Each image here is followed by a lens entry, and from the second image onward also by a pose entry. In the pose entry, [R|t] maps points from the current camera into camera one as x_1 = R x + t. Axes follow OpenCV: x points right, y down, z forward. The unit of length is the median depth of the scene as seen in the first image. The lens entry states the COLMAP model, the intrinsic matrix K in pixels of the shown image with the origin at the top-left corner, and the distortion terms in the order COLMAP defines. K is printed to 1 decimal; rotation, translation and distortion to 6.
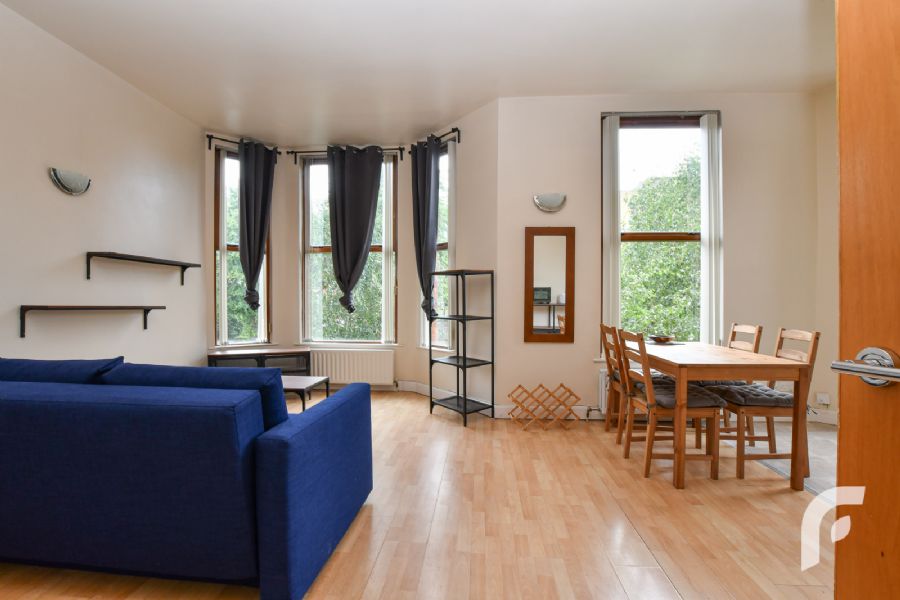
lens RADIAL K [[397.9, 0, 451.2], [0, 397.9, 304.4], [0, 0, 1]] dist [-0.031380, 0.003780]
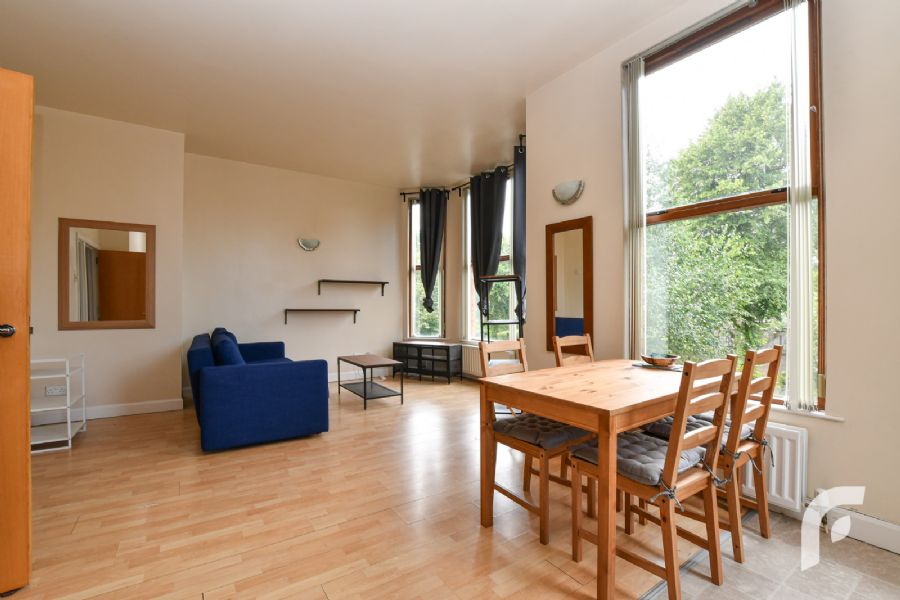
lens RADIAL K [[397.9, 0, 447.8], [0, 397.9, 303.8], [0, 0, 1]] dist [-0.031380, 0.003780]
pose [[0.621968, -0.005805, -0.783021, 0.640364], [-0.001580, 0.999961, -0.008668, -0.004365], [0.783041, 0.006629, 0.621935, 0.209846]]
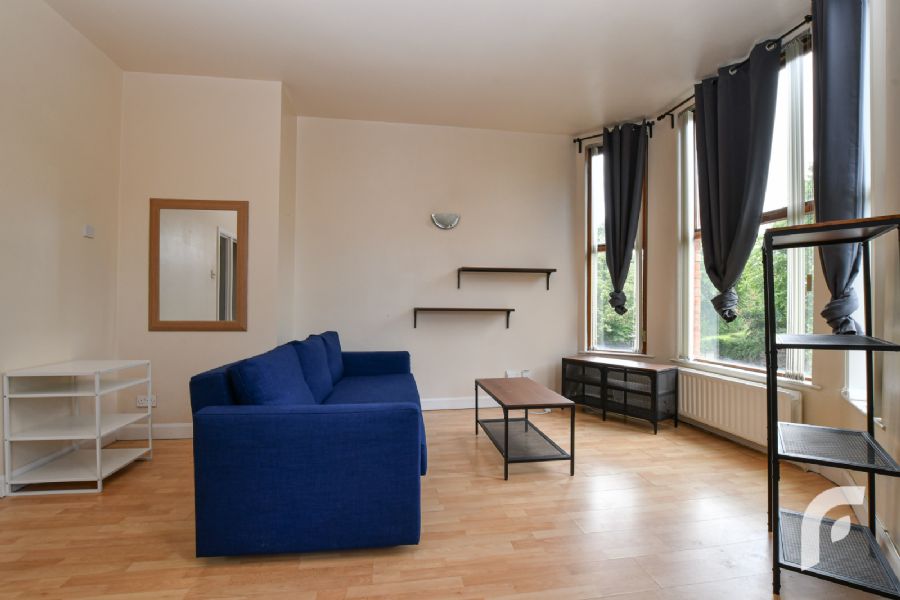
lens RADIAL K [[397.9, 0, 449.1], [0, 397.9, 305.9], [0, 0, 1]] dist [-0.031380, 0.003780]
pose [[0.233298, -0.000876, -0.972405, 0.285983], [-0.006015, 0.999979, -0.002344, -0.000474], [0.972387, 0.006396, 0.233288, 0.442846]]
